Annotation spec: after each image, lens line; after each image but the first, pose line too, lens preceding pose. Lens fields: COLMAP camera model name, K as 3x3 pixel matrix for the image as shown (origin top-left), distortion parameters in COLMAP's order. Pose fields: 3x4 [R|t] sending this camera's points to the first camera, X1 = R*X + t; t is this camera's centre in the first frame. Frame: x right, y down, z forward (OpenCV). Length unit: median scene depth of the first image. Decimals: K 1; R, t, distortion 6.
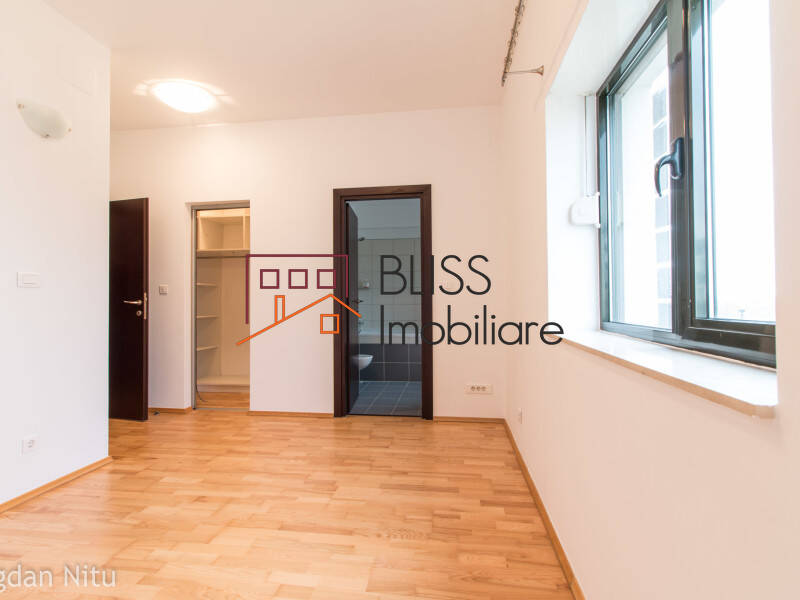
lens RADIAL K [[407.8, 0, 402.5], [0, 407.8, 298.7], [0, 0, 1]] dist [0.001183, 0.000107]
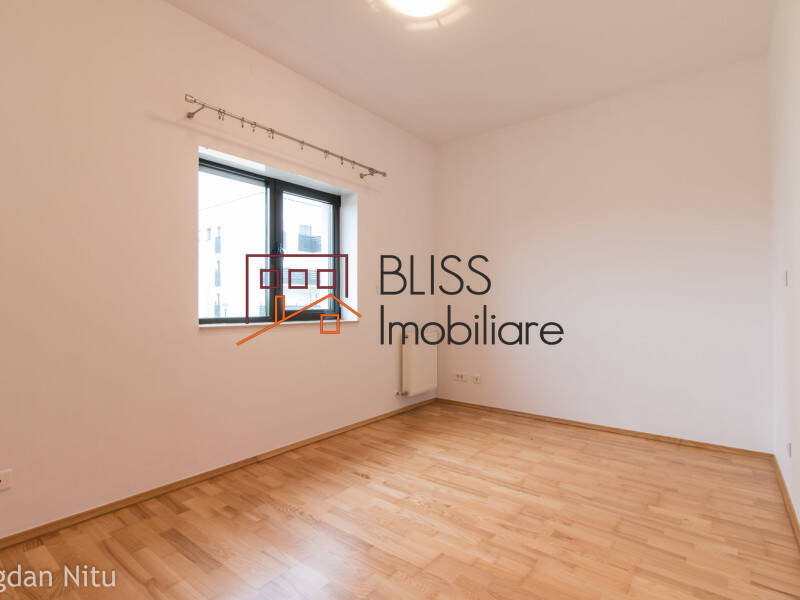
lens RADIAL K [[407.8, 0, 401.4], [0, 407.8, 301.6], [0, 0, 1]] dist [0.001183, 0.000107]
pose [[-0.859652, 0.009677, 0.510788, -0.850286], [0.001833, 0.999873, -0.015859, 0.023242], [-0.510877, -0.012697, -0.859560, 1.797151]]
